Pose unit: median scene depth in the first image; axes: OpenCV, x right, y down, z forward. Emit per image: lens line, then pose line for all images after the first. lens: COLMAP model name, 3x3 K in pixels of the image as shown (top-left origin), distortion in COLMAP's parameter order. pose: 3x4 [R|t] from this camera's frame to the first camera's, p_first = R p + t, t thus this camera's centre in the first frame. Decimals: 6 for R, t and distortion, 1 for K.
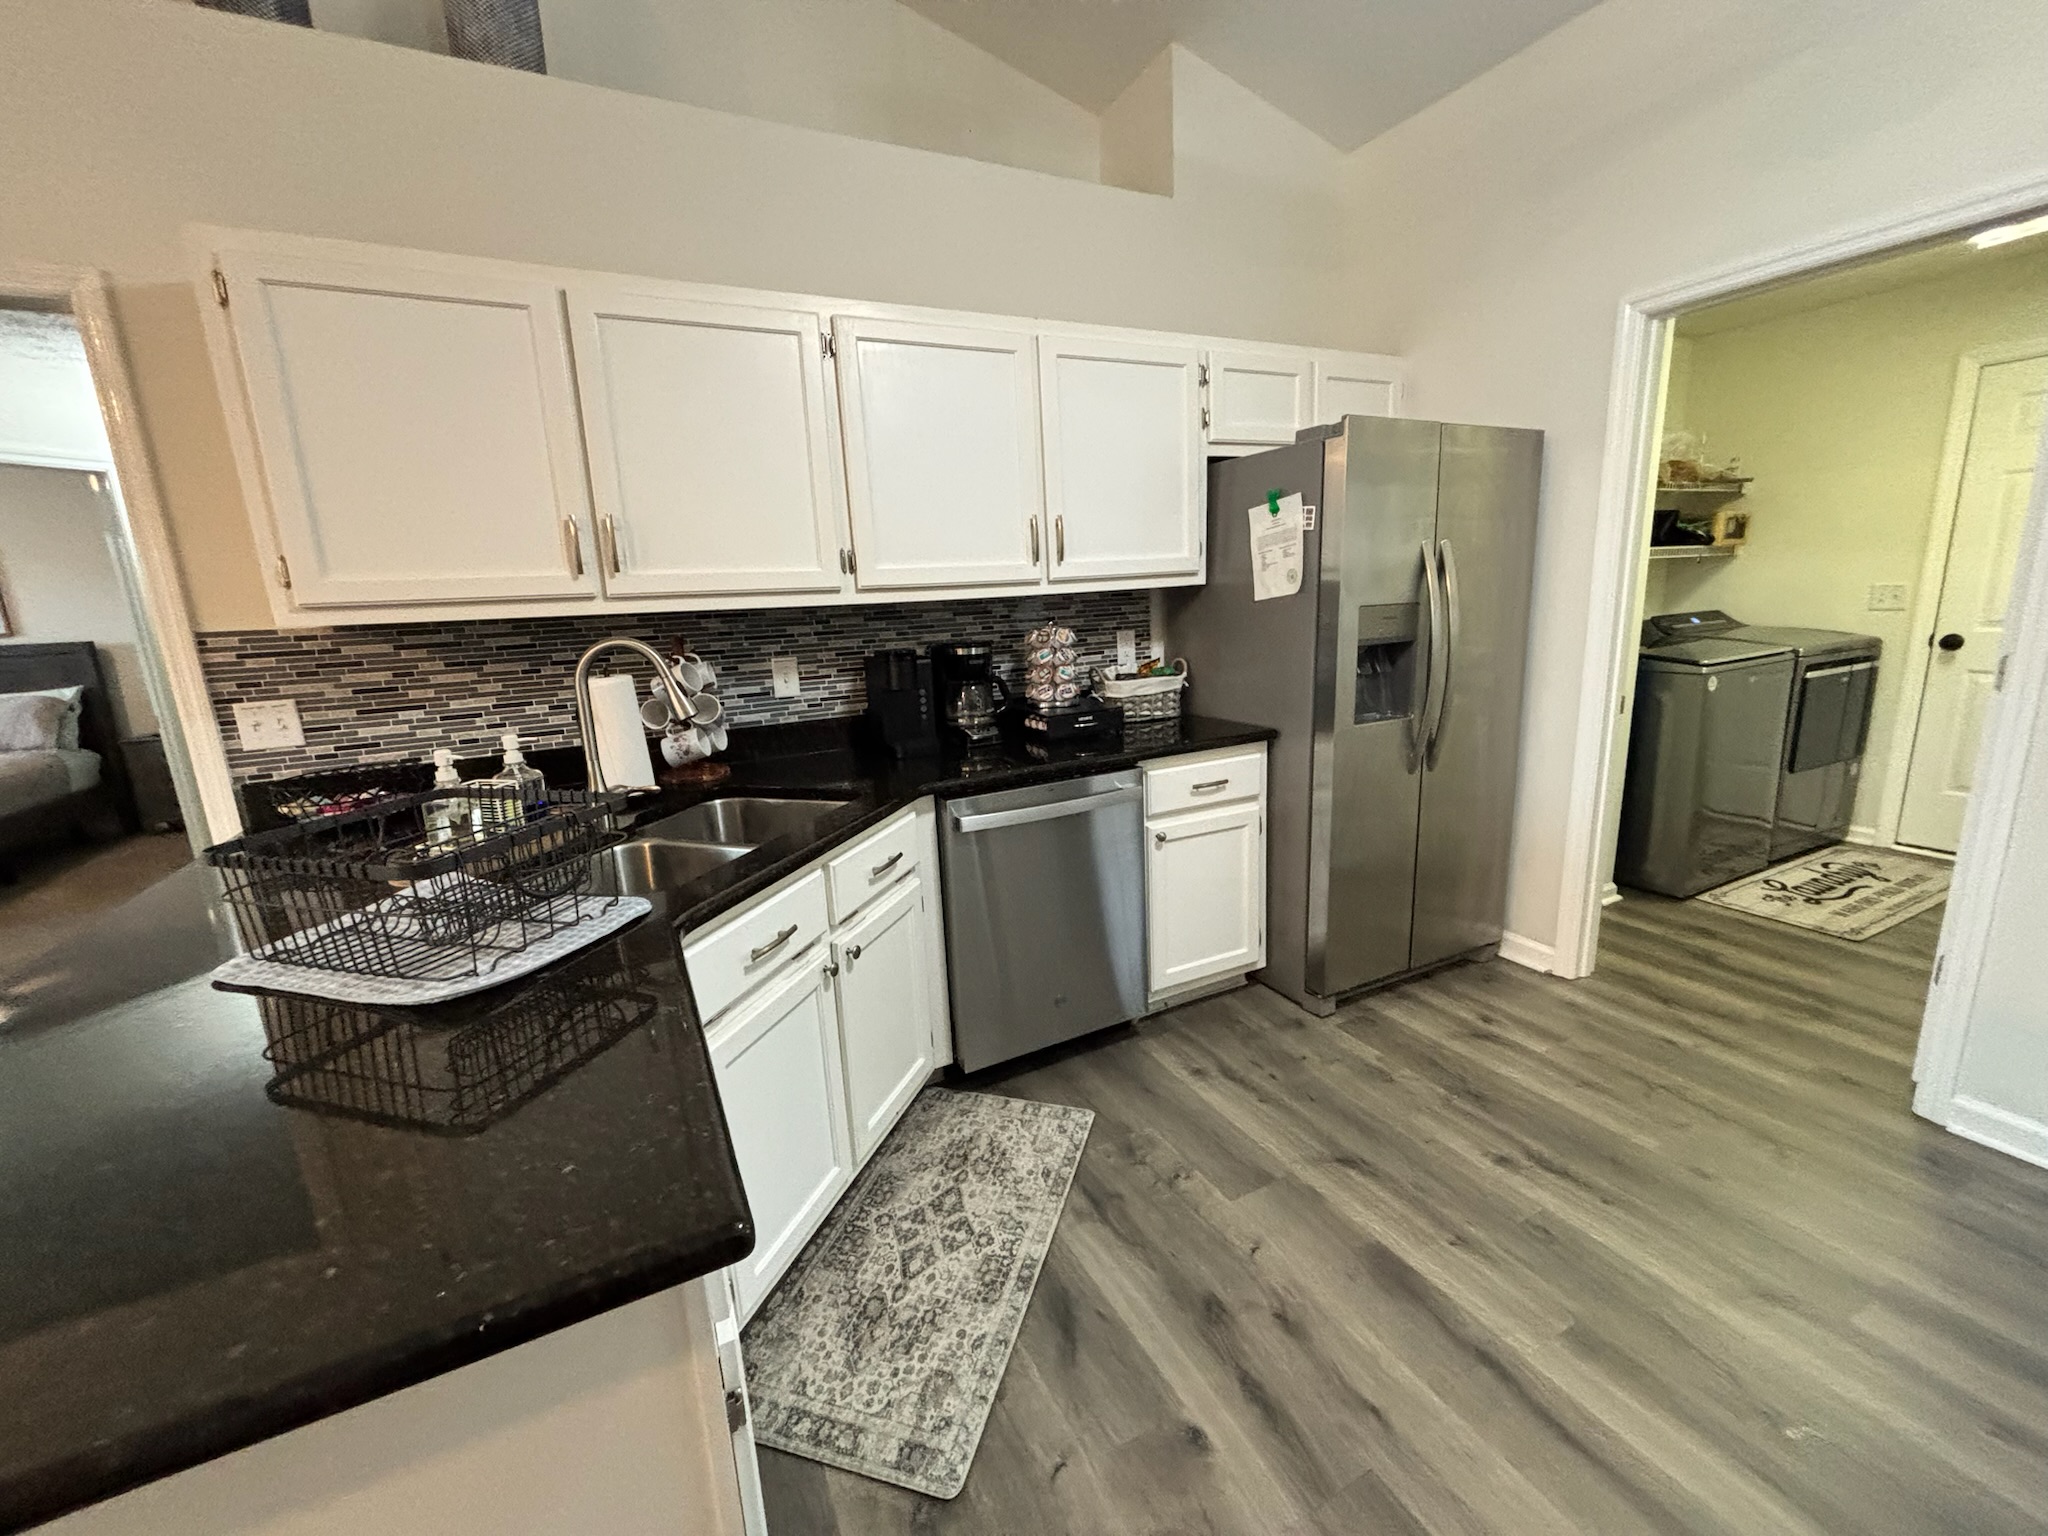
lens RADIAL K [[821.2, 0, 1033.5], [0, 821.2, 770.0], [0, 0, 1]] dist [0.000921, 0.000110]
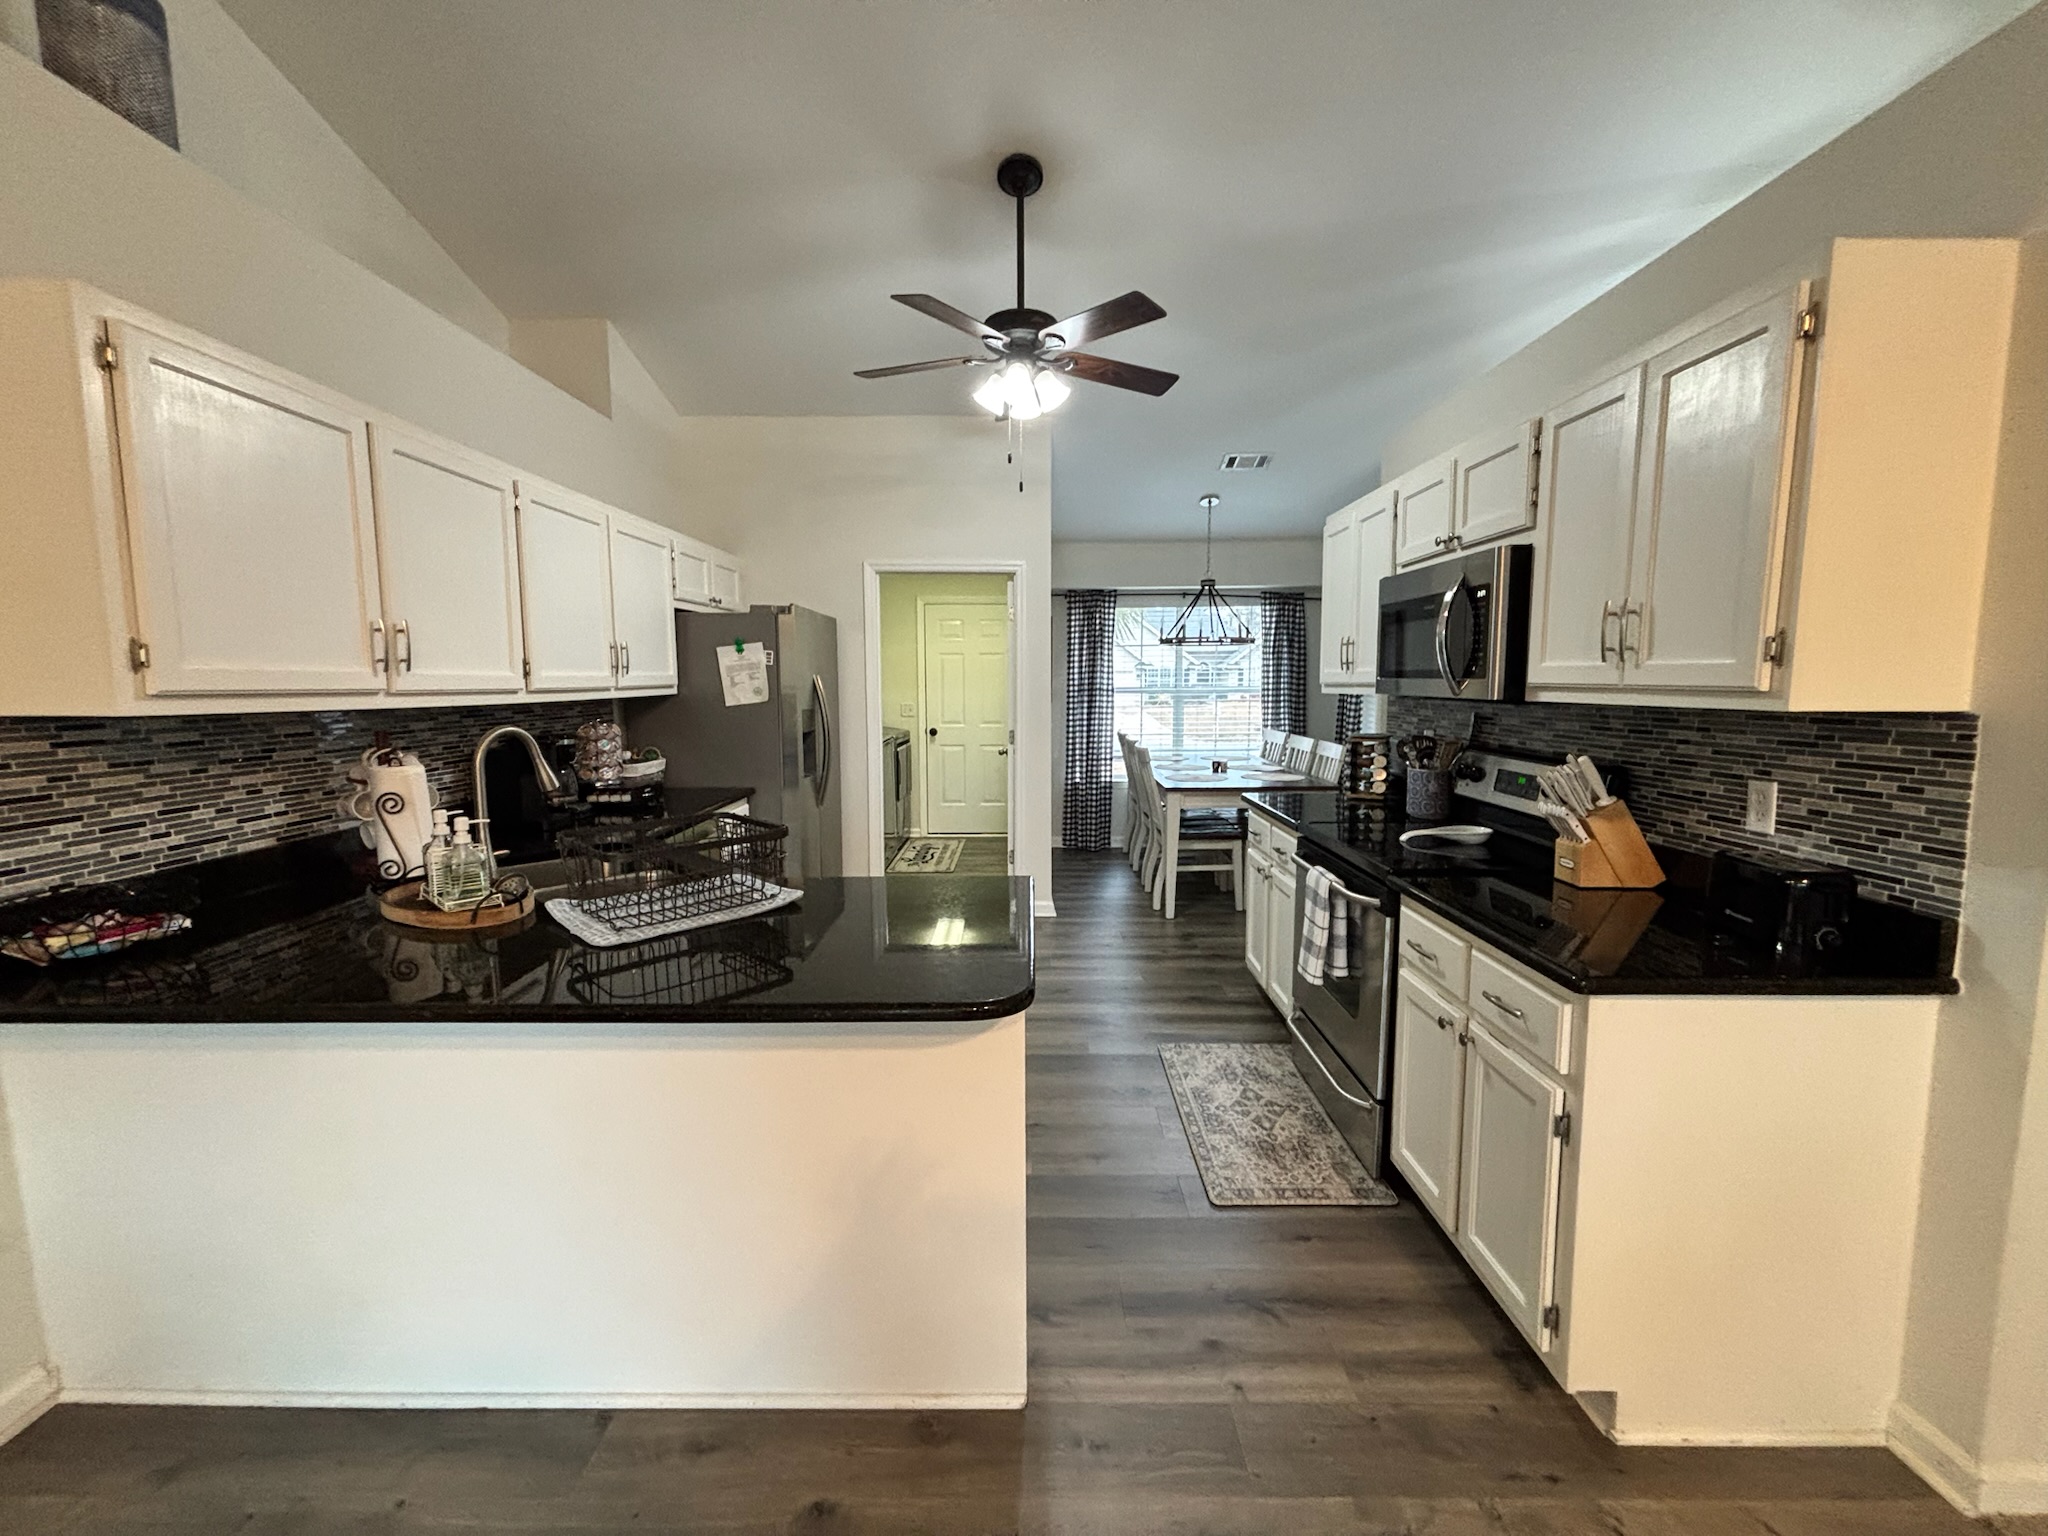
lens RADIAL K [[821.2, 0, 1033.5], [0, 821.2, 770.0], [0, 0, 1]] dist [0.000921, 0.000110]
pose [[0.442315, -0.054052, 0.895229, -0.981182], [0.174319, 0.984327, -0.026696, 0.057919], [-0.879756, 0.167863, 0.444805, -0.181659]]
